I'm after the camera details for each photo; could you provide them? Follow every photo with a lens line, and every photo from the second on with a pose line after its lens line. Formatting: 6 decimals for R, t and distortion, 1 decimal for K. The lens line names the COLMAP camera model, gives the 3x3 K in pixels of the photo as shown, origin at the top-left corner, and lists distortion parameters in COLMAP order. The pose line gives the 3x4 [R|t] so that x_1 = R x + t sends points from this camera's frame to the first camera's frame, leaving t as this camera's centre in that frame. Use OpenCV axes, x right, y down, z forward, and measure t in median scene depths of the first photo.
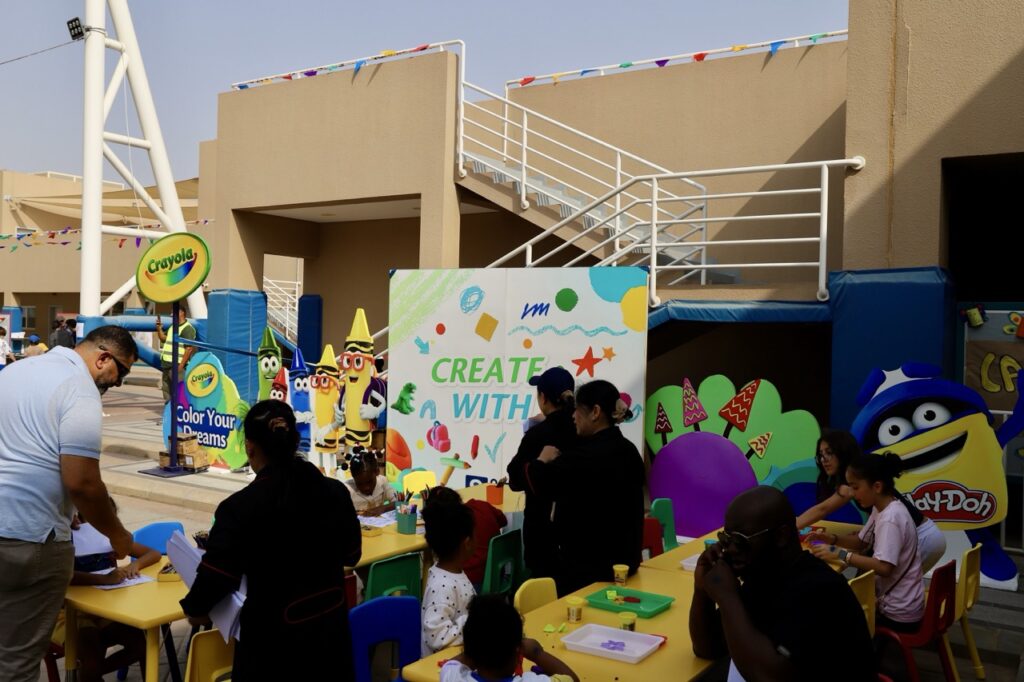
lens RADIAL K [[937.0, 0, 512.0], [0, 937.0, 341.0], [0, 0, 1]] dist [-0.092059, 0.002834]
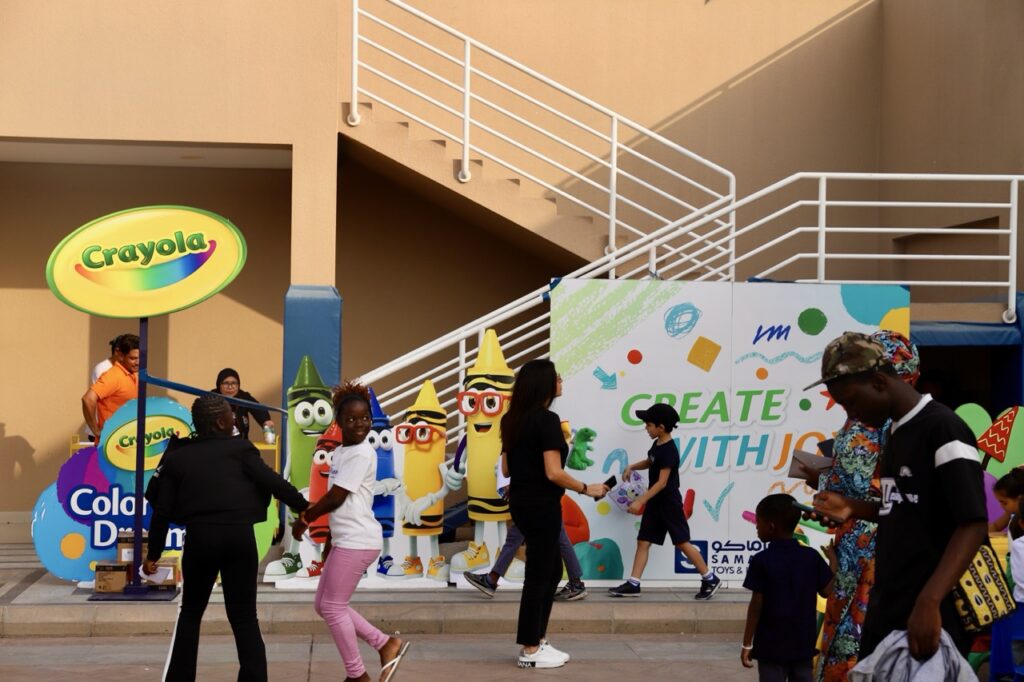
lens RADIAL K [[1919.4, 0, 512.0], [0, 1919.4, 341.0], [0, 0, 1]] dist [0.034657, 0.016446]
pose [[0.774279, -0.004187, 0.632830, -1.143775], [0.014100, 0.999844, -0.010636, -0.010232], [-0.632687, 0.017158, 0.774217, -0.169996]]
